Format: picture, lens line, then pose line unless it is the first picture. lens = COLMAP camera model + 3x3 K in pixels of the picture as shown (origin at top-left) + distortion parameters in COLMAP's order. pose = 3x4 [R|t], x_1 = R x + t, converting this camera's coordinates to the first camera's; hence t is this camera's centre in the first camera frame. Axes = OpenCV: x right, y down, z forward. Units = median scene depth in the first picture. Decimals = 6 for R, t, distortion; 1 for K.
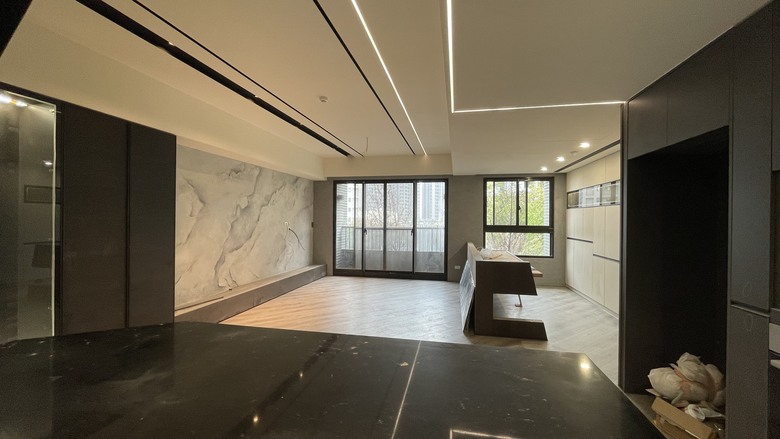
lens RADIAL K [[318.9, 0, 389.7], [0, 318.9, 221.4], [0, 0, 1]] dist [-0.004878, -0.001059]
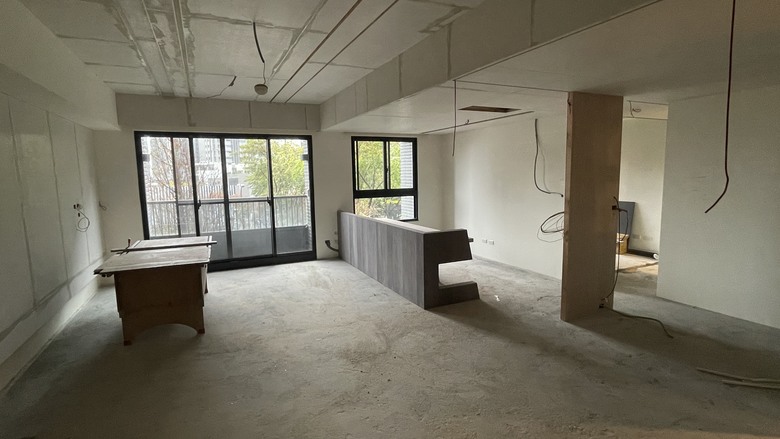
lens RADIAL K [[393.0, 0, 386.8], [0, 393.0, 219.5], [0, 0, 1]] dist [0.002146, -0.000961]
pose [[0.799483, -0.090529, 0.593827, -0.316512], [0.029165, 0.993262, 0.112159, -0.031683], [-0.599980, -0.072350, 0.796737, 0.078958]]
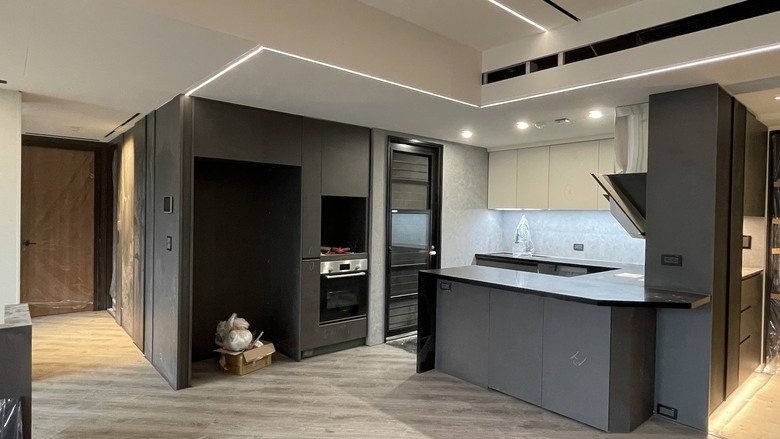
lens RADIAL K [[437.7, 0, 394.8], [0, 437.7, 221.1], [0, 0, 1]] dist [0.001528, 0.000508]
pose [[-0.806325, -0.031467, 0.590636, -0.245558], [-0.018776, 0.999442, 0.027613, -0.015684], [-0.591175, 0.011175, -0.806466, 0.712584]]
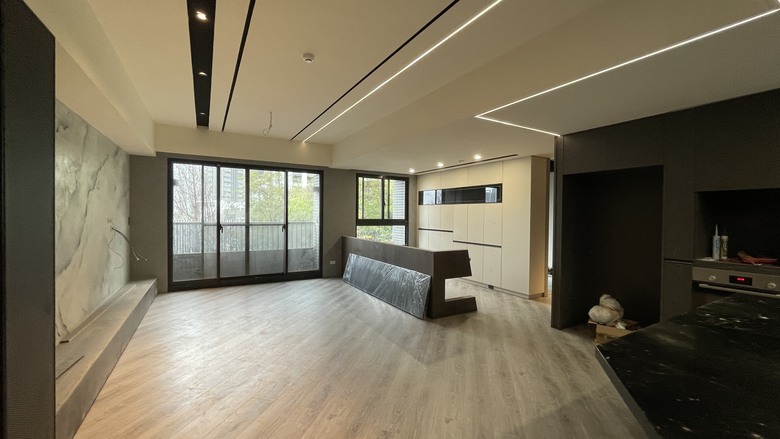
lens RADIAL K [[318.9, 0, 388.7], [0, 318.9, 220.4], [0, 0, 1]] dist [-0.004878, -0.001059]
pose [[0.739445, -0.012093, 0.673108, -0.359121], [0.000237, 0.999843, 0.017702, -0.002505], [-0.673217, -0.012930, 0.739332, 0.182512]]
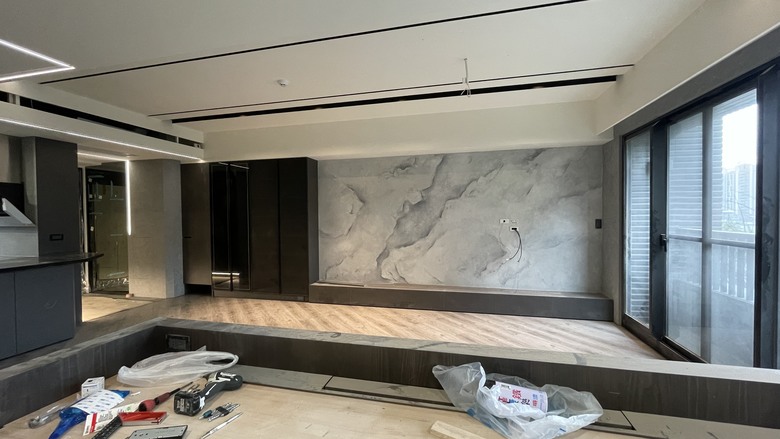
lens RADIAL K [[318.9, 0, 384.7], [0, 318.9, 218.1], [0, 0, 1]] dist [-0.004878, -0.001059]
pose [[-0.035953, 0.008615, -0.999316, 0.420341], [0.001366, 0.999962, 0.008571, -0.006244], [0.999353, -0.001057, -0.035963, 0.802099]]
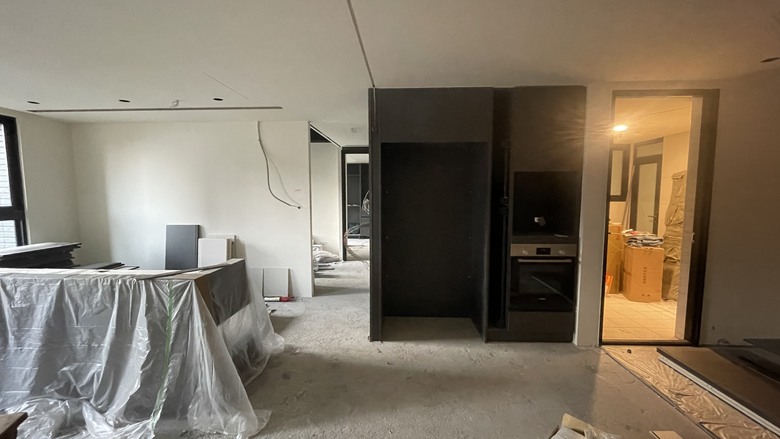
lens RADIAL K [[318.9, 0, 391.1], [0, 318.9, 219.2], [0, 0, 1]] dist [-0.004878, -0.001059]
pose [[-0.176292, -0.085732, 0.980597, -0.169497], [0.008525, 0.996030, 0.088614, -0.008607], [-0.984301, 0.023981, -0.174861, 0.478997]]
